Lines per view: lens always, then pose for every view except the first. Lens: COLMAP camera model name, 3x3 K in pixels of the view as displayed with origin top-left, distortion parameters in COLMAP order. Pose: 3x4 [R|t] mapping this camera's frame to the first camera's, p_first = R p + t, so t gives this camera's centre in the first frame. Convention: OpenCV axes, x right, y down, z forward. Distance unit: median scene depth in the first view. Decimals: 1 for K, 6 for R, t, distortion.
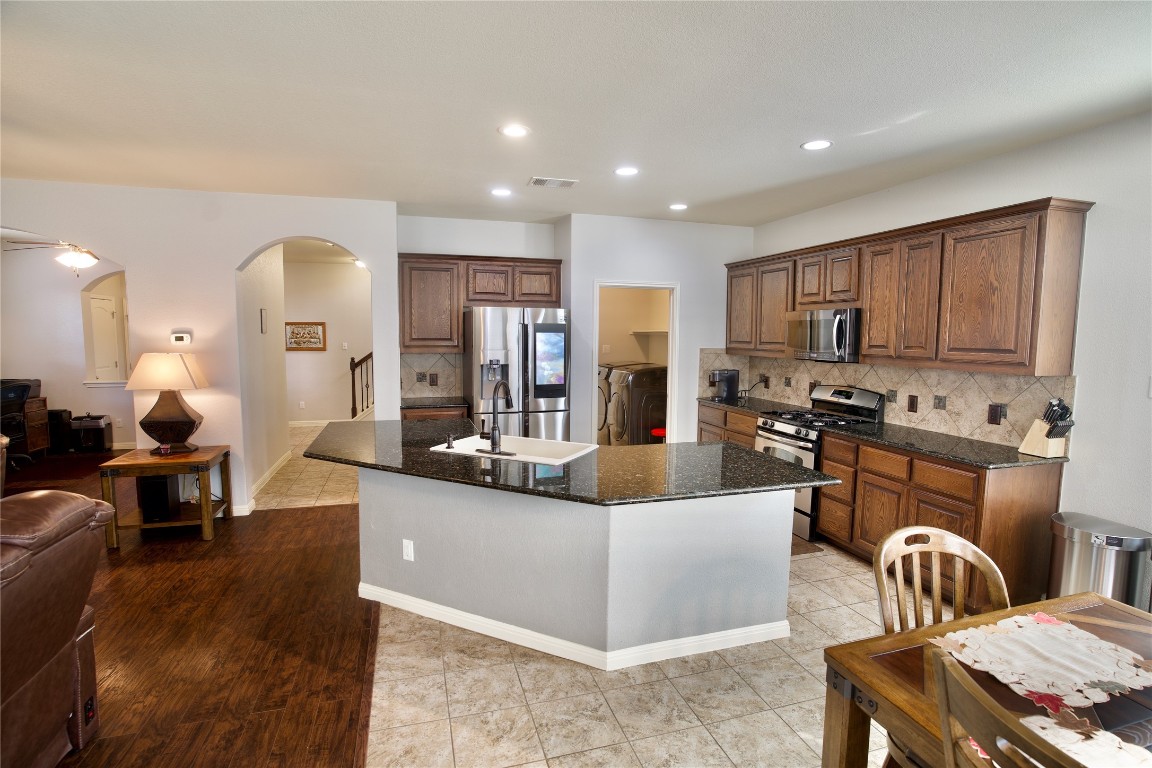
lens RADIAL K [[567.9, 0, 582.3], [0, 567.9, 385.0], [0, 0, 1]] dist [-0.064223, 0.021837]
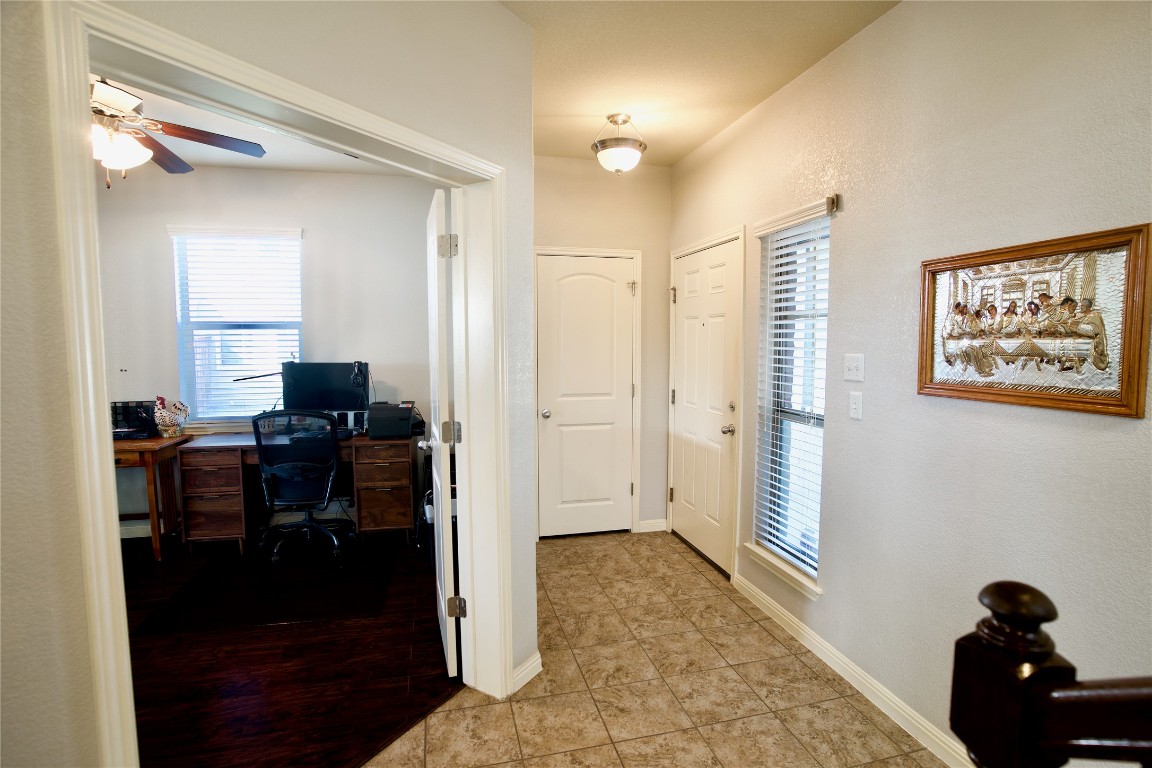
lens RADIAL K [[567.9, 0, 578.0], [0, 567.9, 383.3], [0, 0, 1]] dist [-0.064223, 0.021837]
pose [[-0.053474, 0.072116, -0.995962, -0.719680], [-0.086539, 0.993302, 0.076570, -0.161149], [0.994812, 0.090284, -0.046875, 2.016750]]
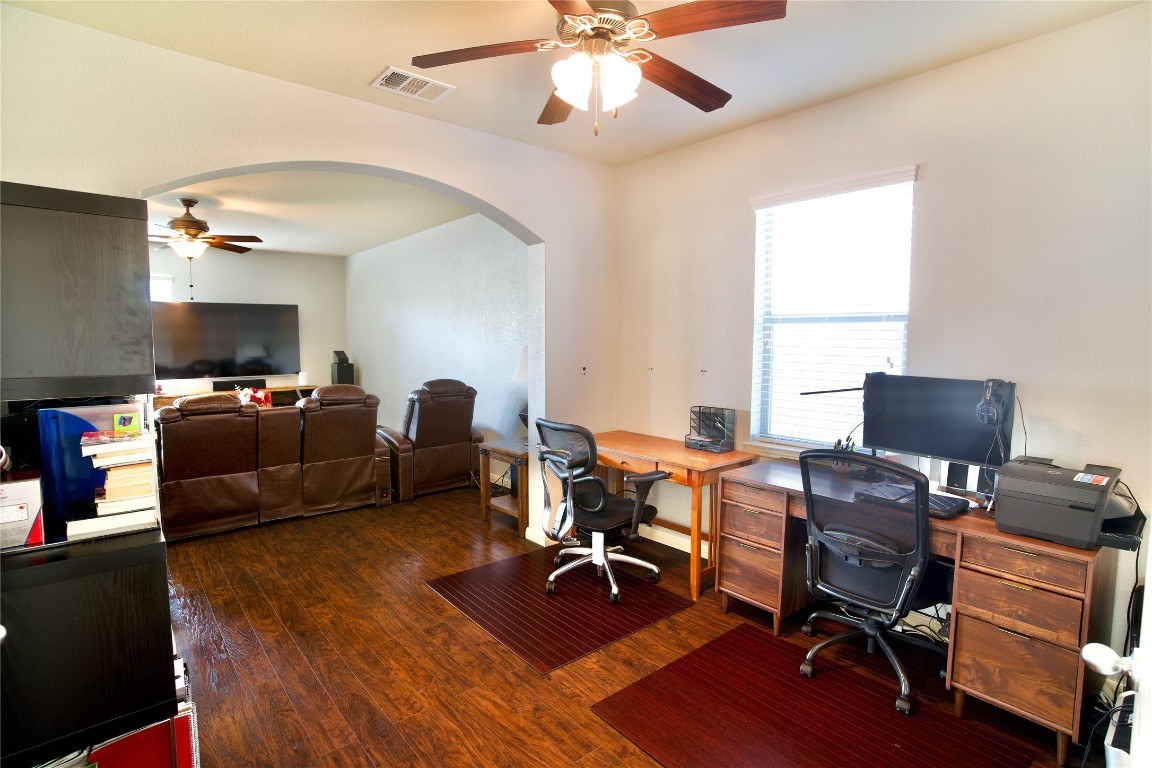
lens RADIAL K [[567.9, 0, 563.7], [0, 567.9, 389.8], [0, 0, 1]] dist [-0.064223, 0.021837]
pose [[-0.920213, 0.021676, -0.390817, -0.847442], [-0.043723, 0.986524, 0.157665, -0.155768], [0.388968, 0.162173, -0.906865, 1.978674]]
